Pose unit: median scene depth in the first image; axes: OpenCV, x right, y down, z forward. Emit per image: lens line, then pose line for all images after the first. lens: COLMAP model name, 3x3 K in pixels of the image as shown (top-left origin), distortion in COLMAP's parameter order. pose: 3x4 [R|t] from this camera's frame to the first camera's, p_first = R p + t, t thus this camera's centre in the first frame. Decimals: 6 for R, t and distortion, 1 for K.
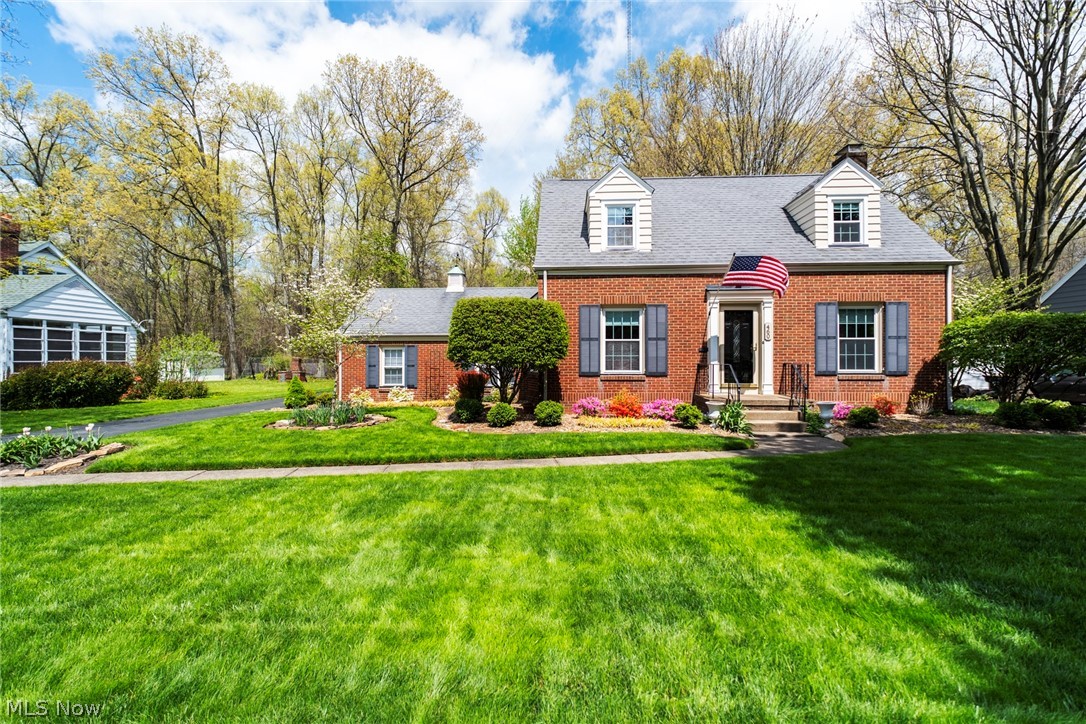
lens RADIAL K [[447.7, 0, 553.4], [0, 447.7, 356.5], [0, 0, 1]] dist [-0.004054, 0.000318]
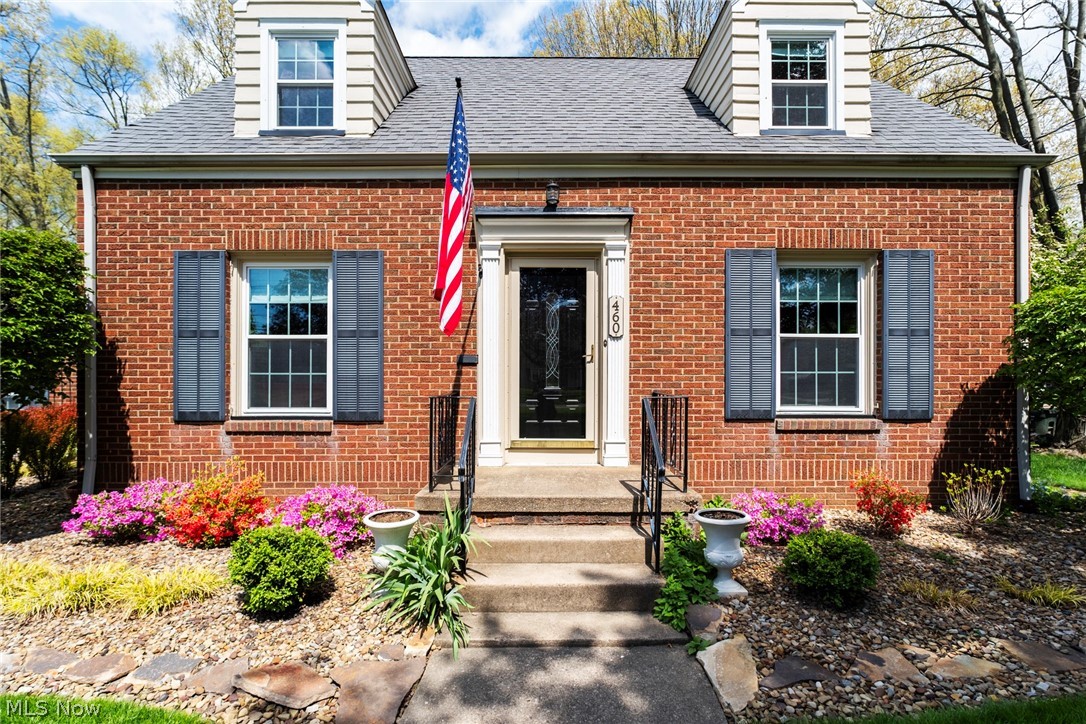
lens RADIAL K [[493.1, 0, 538.4], [0, 493.1, 375.7], [0, 0, 1]] dist [-0.009333, 0.001943]
pose [[0.998524, 0.001718, 0.054284, 0.374546], [-0.001939, 0.999990, 0.004032, -0.002074], [-0.054276, -0.004132, 0.998517, 0.528800]]
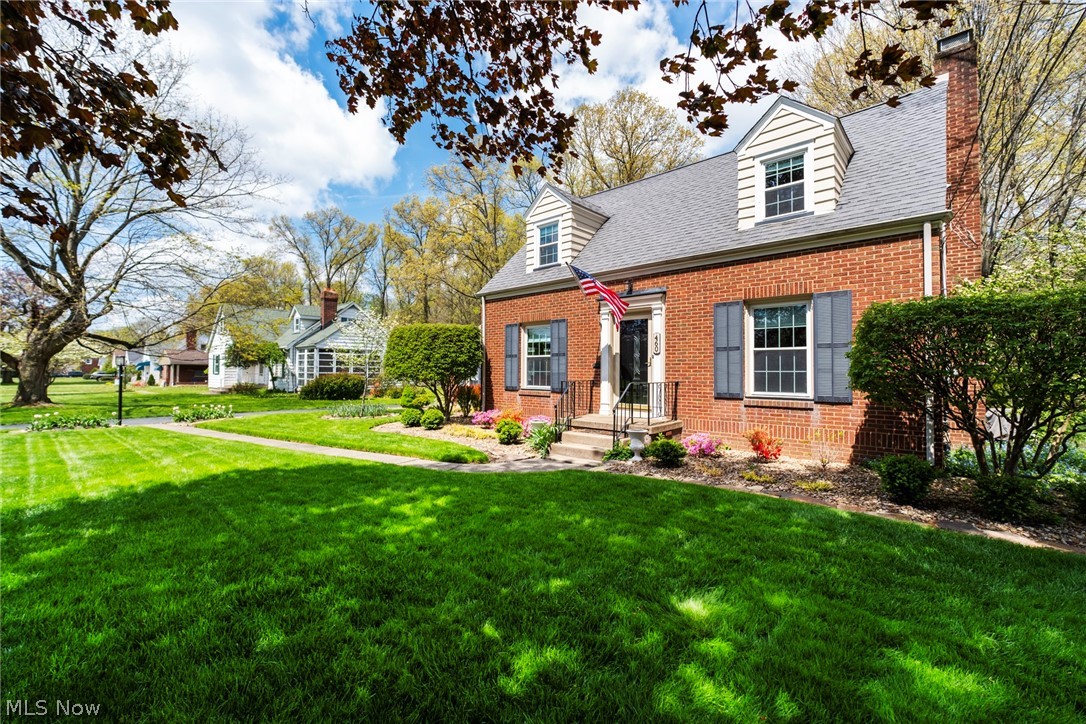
lens RADIAL K [[447.7, 0, 551.0], [0, 447.7, 358.8], [0, 0, 1]] dist [-0.004054, 0.000318]
pose [[0.783381, -0.013492, -0.621396, 0.830725], [0.003665, 0.999847, -0.017089, -0.013152], [0.621531, 0.011110, 0.783311, 0.215573]]
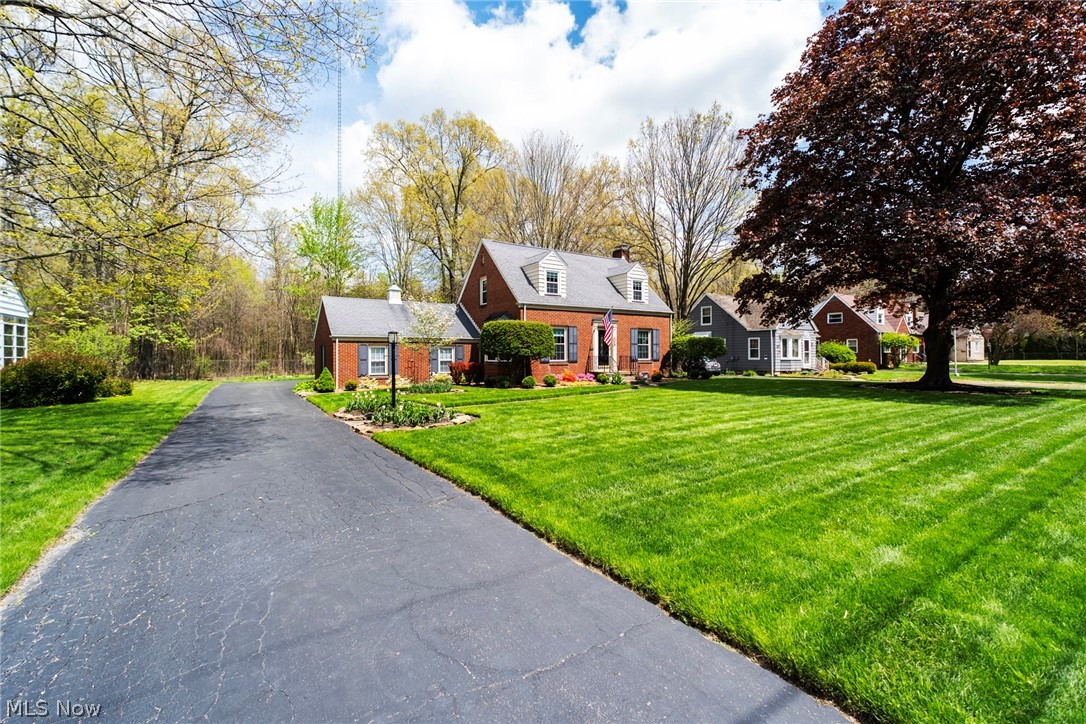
lens RADIAL K [[447.7, 0, 534.3], [0, 447.7, 361.6], [0, 0, 1]] dist [-0.004054, 0.000318]
pose [[0.814203, -0.009508, 0.580503, -1.045695], [0.001698, 0.999901, 0.013996, 0.011772], [-0.580578, -0.010410, 0.814138, -0.496781]]
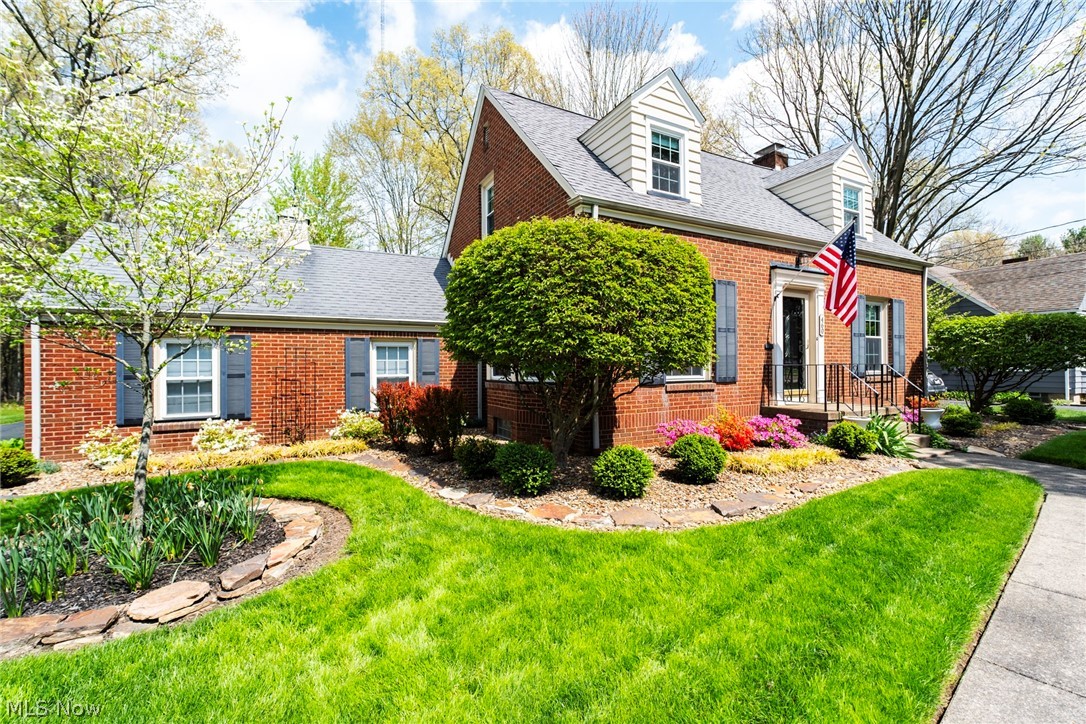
lens RADIAL K [[447.7, 0, 535.0], [0, 447.7, 367.2], [0, 0, 1]] dist [-0.004054, 0.000318]
pose [[0.866893, -0.006479, 0.498452, -0.379596], [0.004987, 0.999978, 0.004323, 0.014660], [-0.498469, -0.001262, 0.866907, 0.540856]]
